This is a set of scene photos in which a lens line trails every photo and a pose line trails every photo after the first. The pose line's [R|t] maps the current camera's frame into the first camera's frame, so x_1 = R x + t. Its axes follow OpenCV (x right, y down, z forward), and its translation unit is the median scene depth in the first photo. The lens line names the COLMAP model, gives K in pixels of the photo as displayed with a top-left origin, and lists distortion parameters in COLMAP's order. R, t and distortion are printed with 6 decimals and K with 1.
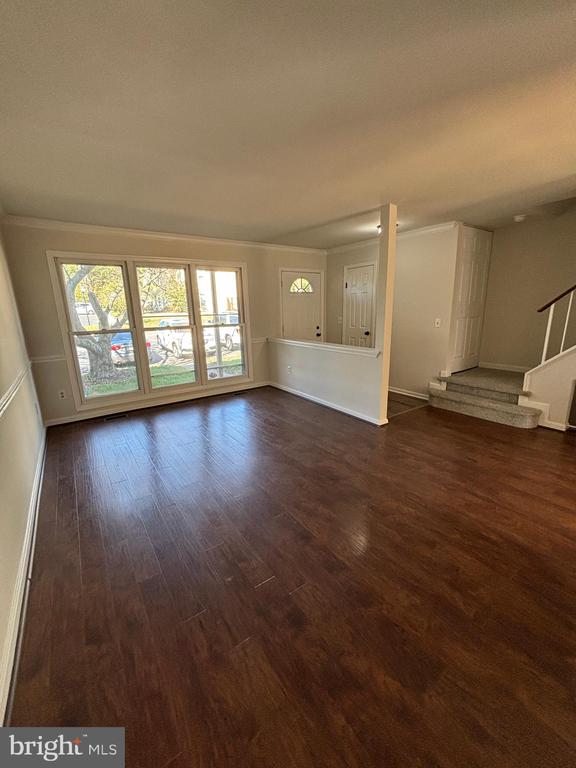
lens RADIAL K [[310.7, 0, 290.4], [0, 310.7, 382.1], [0, 0, 1]] dist [-0.000602, -0.000097]
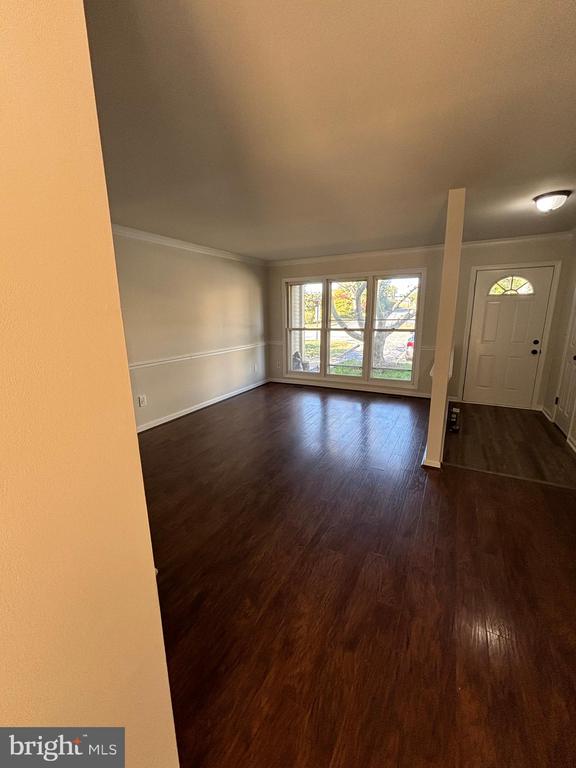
lens RADIAL K [[310.7, 0, 290.4], [0, 310.7, 382.1], [0, 0, 1]] dist [-0.000602, -0.000097]
pose [[0.447691, 0.210688, -0.869013, 0.609807], [-0.204769, 0.970176, 0.129723, -0.079417], [0.870427, 0.119871, 0.477481, 0.218491]]
